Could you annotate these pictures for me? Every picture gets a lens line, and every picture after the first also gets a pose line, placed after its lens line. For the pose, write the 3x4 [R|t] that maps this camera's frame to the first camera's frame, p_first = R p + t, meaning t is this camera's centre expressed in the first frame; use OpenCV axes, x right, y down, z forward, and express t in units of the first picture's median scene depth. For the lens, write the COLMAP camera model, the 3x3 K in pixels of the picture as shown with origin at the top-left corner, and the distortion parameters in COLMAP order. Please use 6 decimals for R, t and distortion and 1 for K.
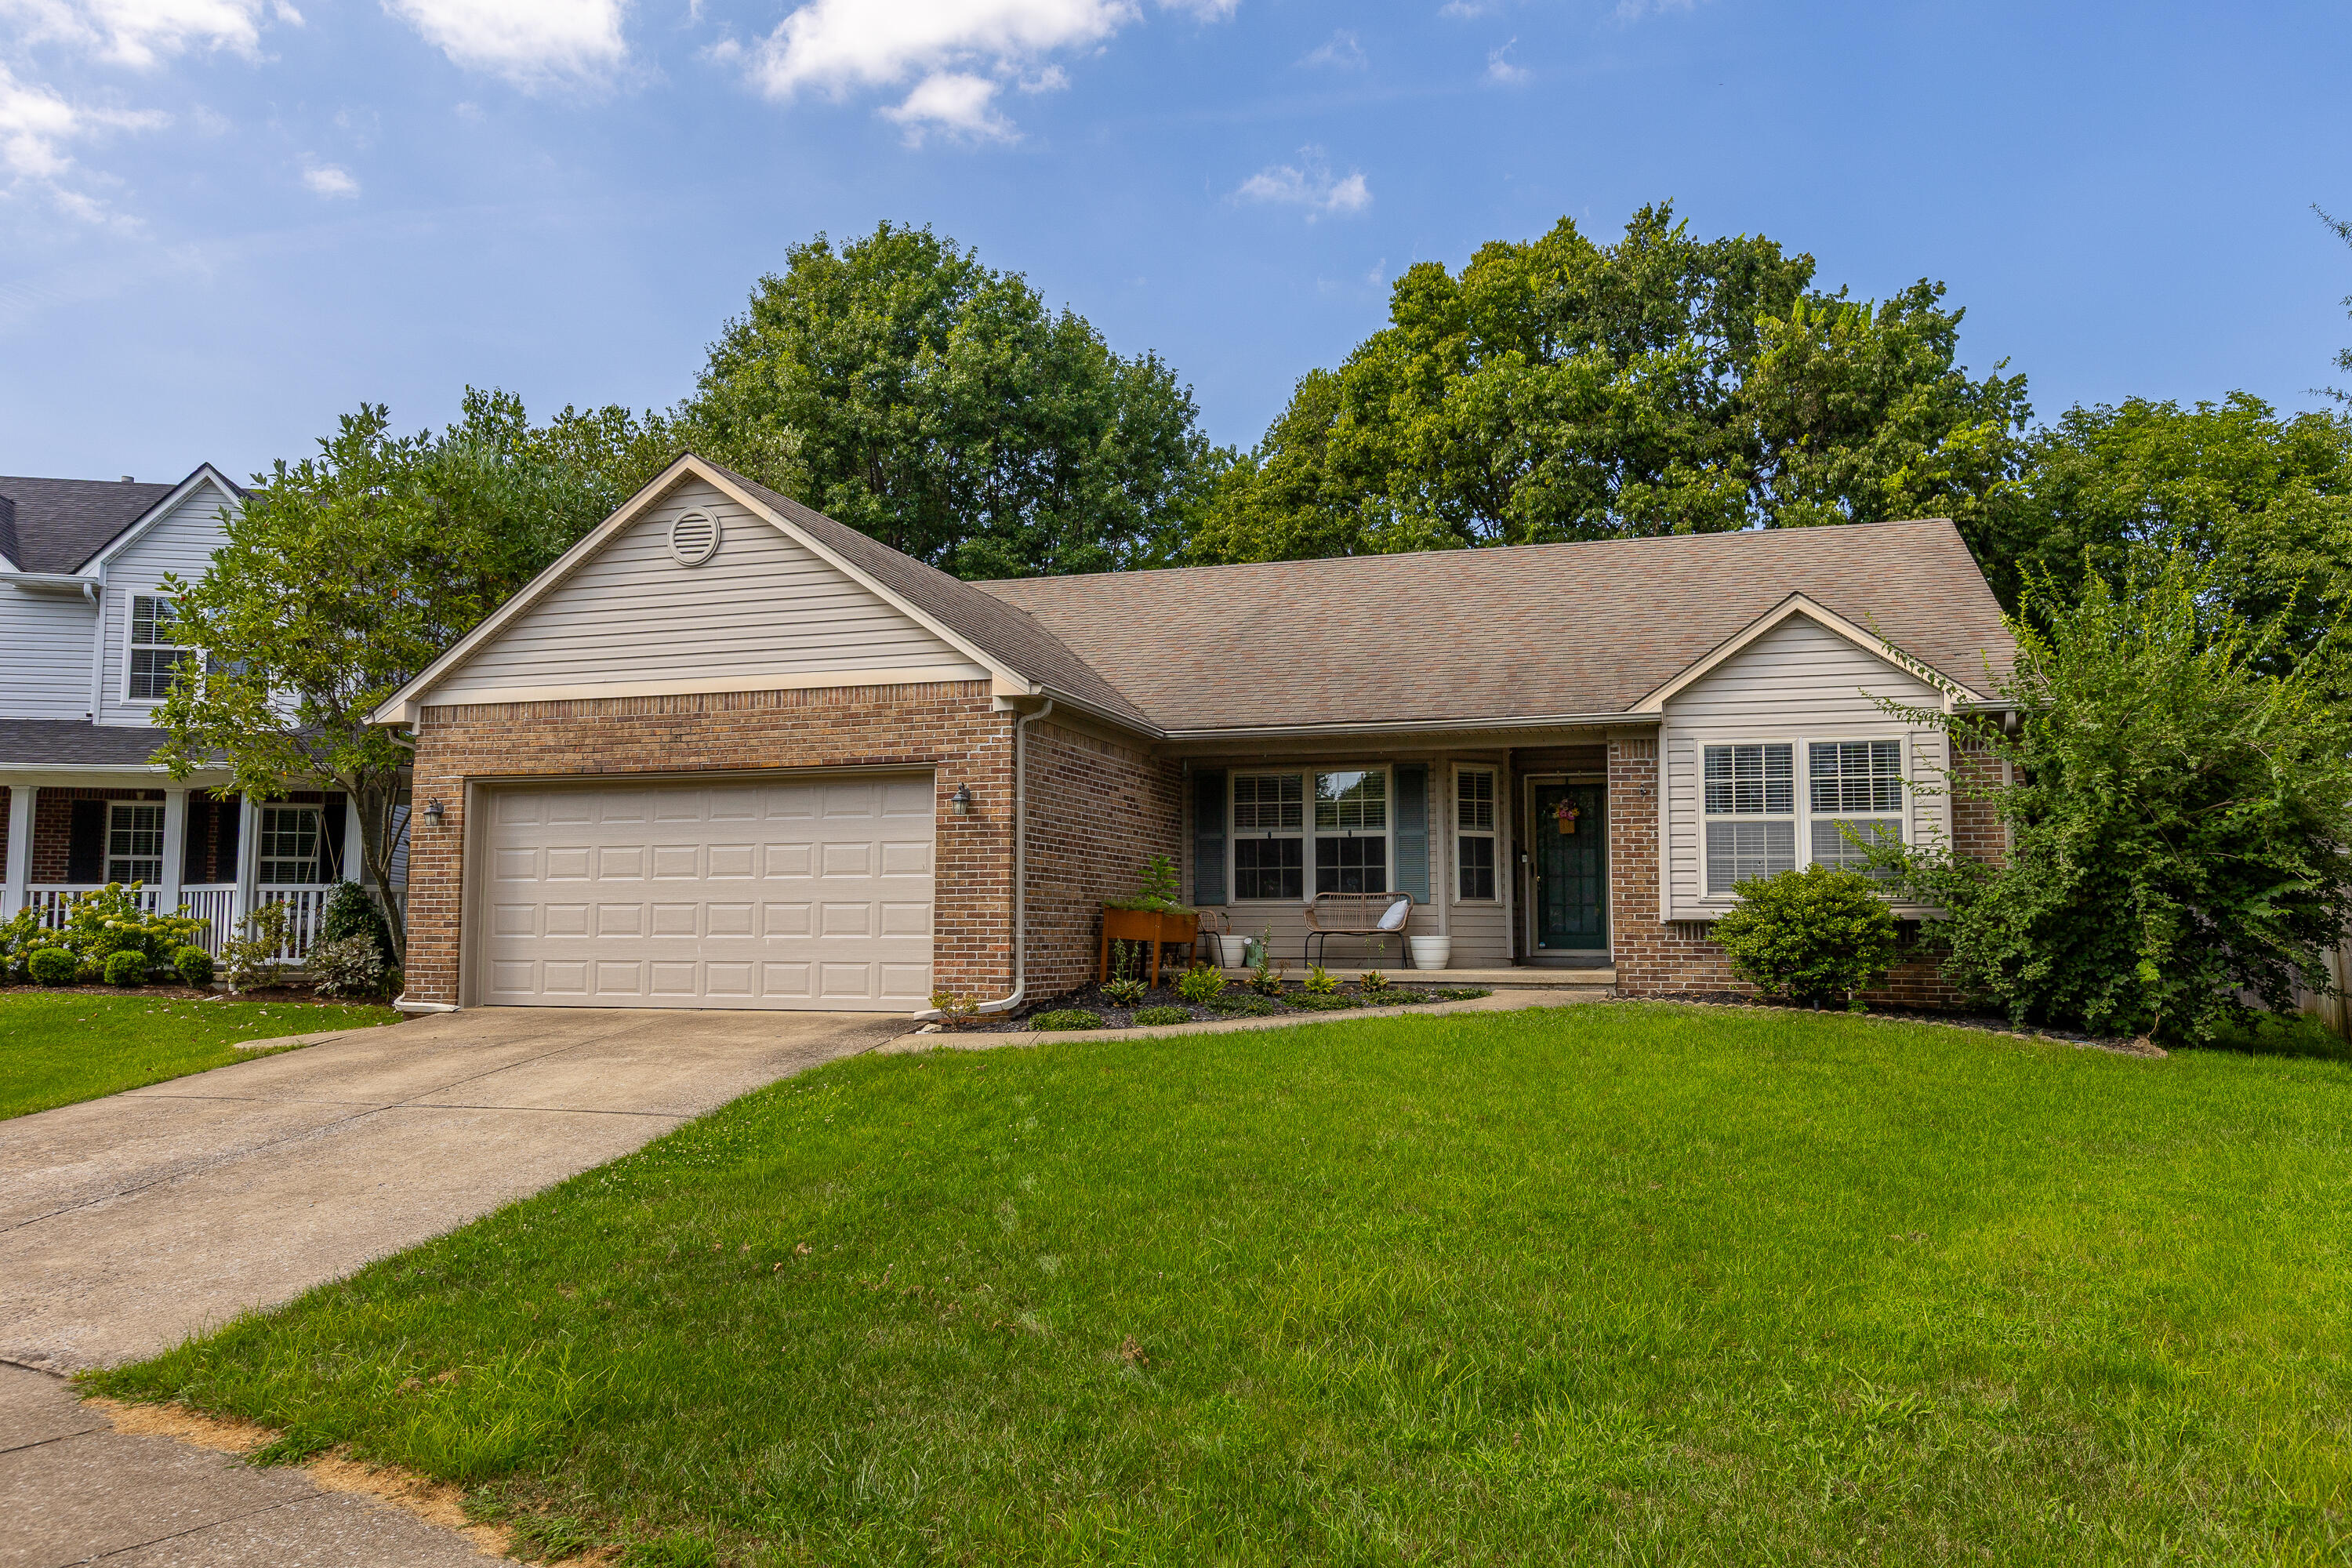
lens RADIAL K [[1761.2, 0, 1176.1], [0, 1761.2, 790.0], [0, 0, 1]] dist [-0.008293, 0.001365]
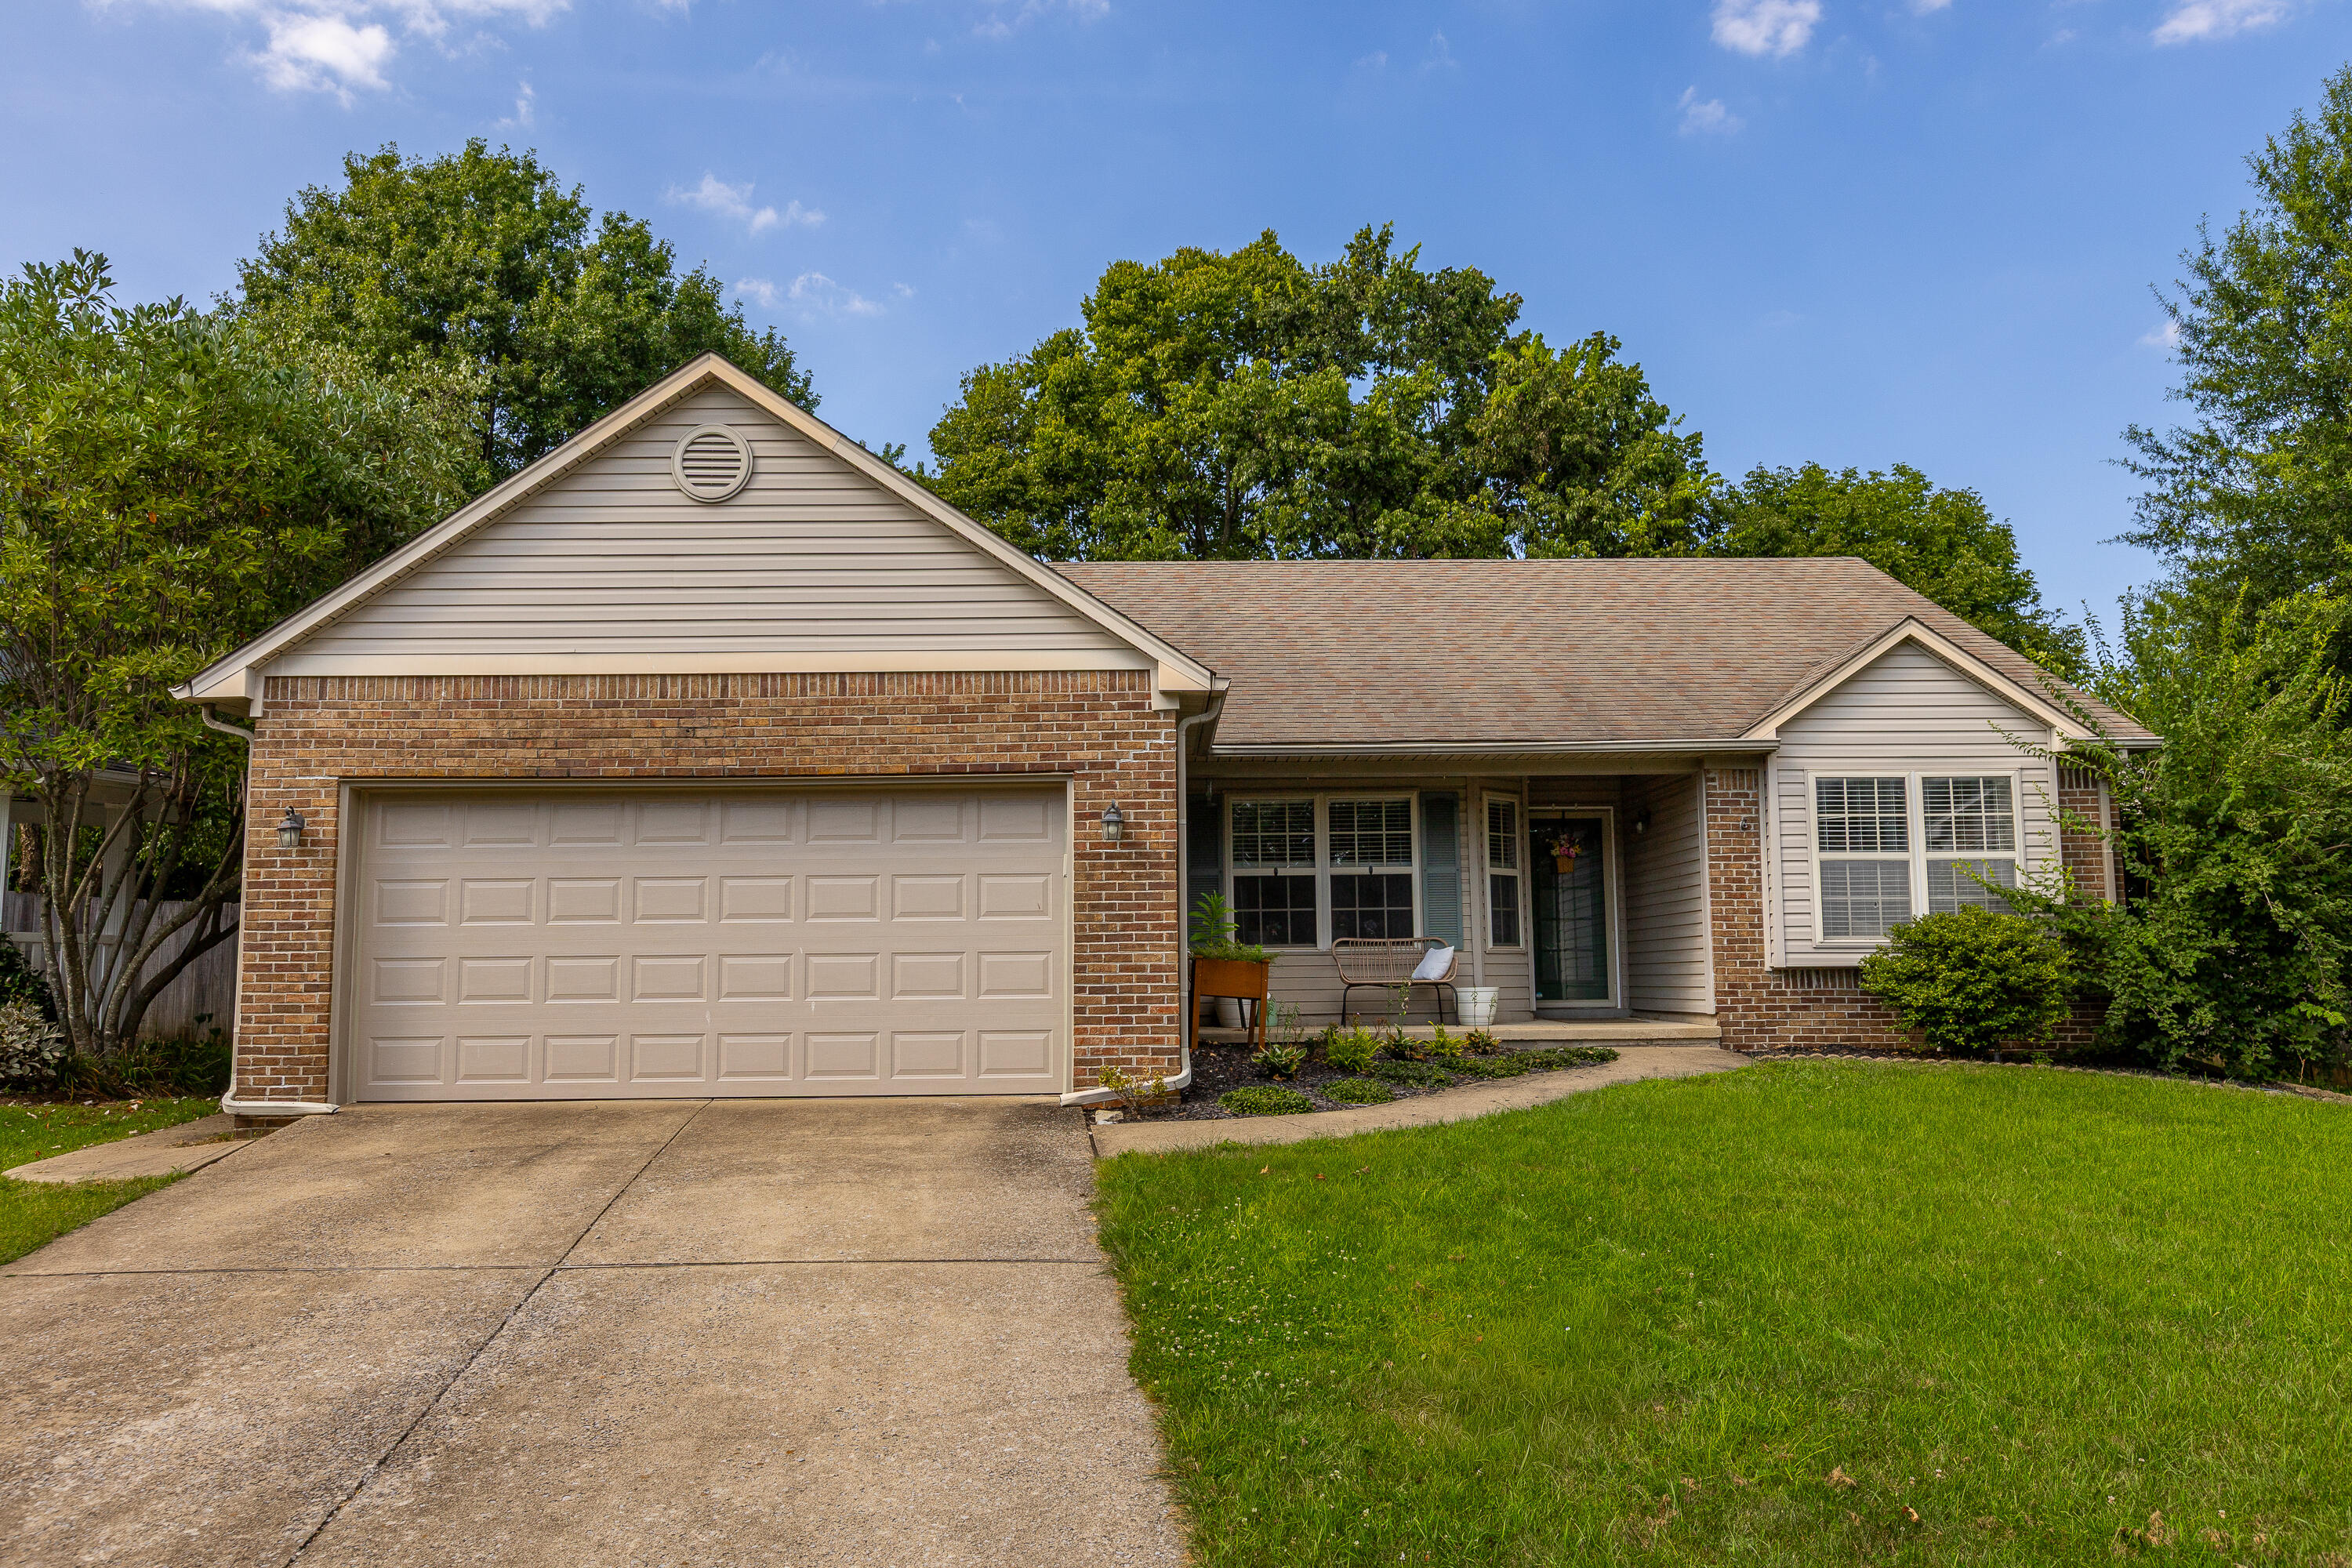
lens RADIAL K [[1825.3, 0, 1168.2], [0, 1825.3, 781.8], [0, 0, 1]] dist [-0.001159, -0.010513]
pose [[0.946578, 0.024418, 0.321550, -0.290967], [-0.015408, 0.999415, -0.030536, 0.010103], [-0.322107, 0.023950, 0.946400, 0.179239]]
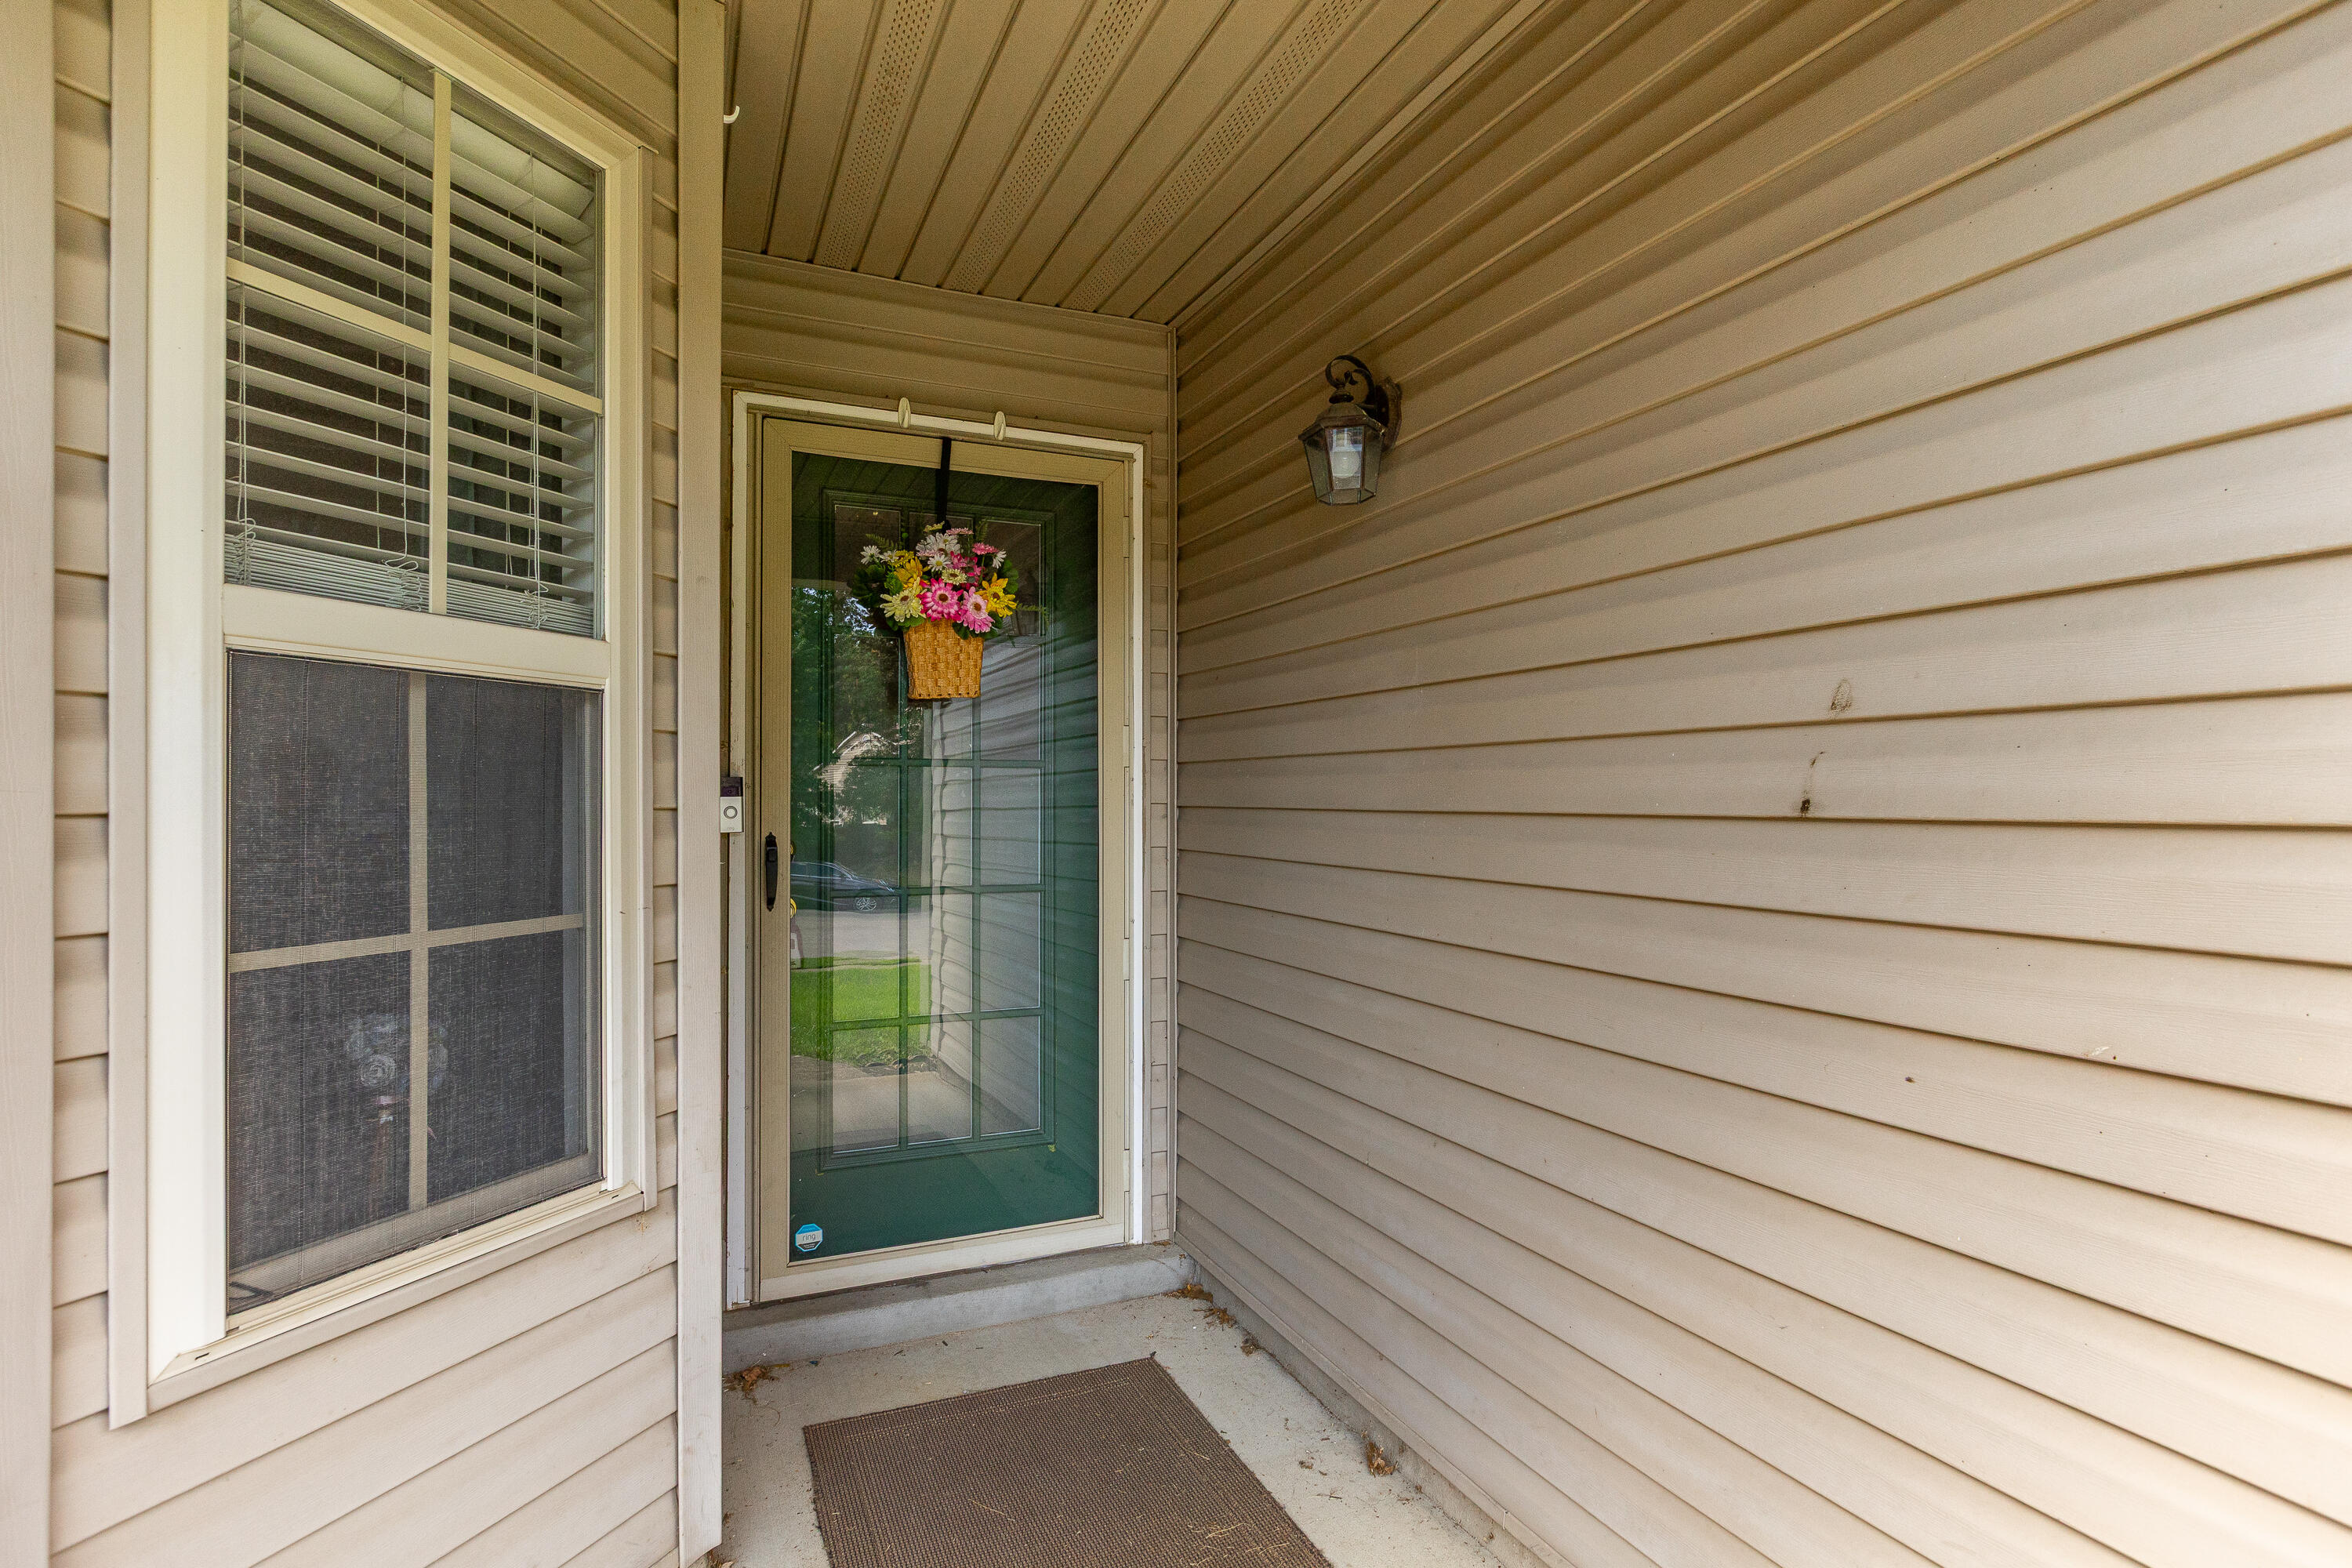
lens RADIAL K [[1169.9, 0, 1176.3], [0, 1169.9, 787.2], [0, 0, 1]] dist [0.001476, 0.000177]
pose [[0.754382, 0.001260, 0.656435, 0.157837], [-0.051412, 0.997040, 0.057170, 0.027046], [-0.654419, -0.076876, 0.752214, 0.917424]]
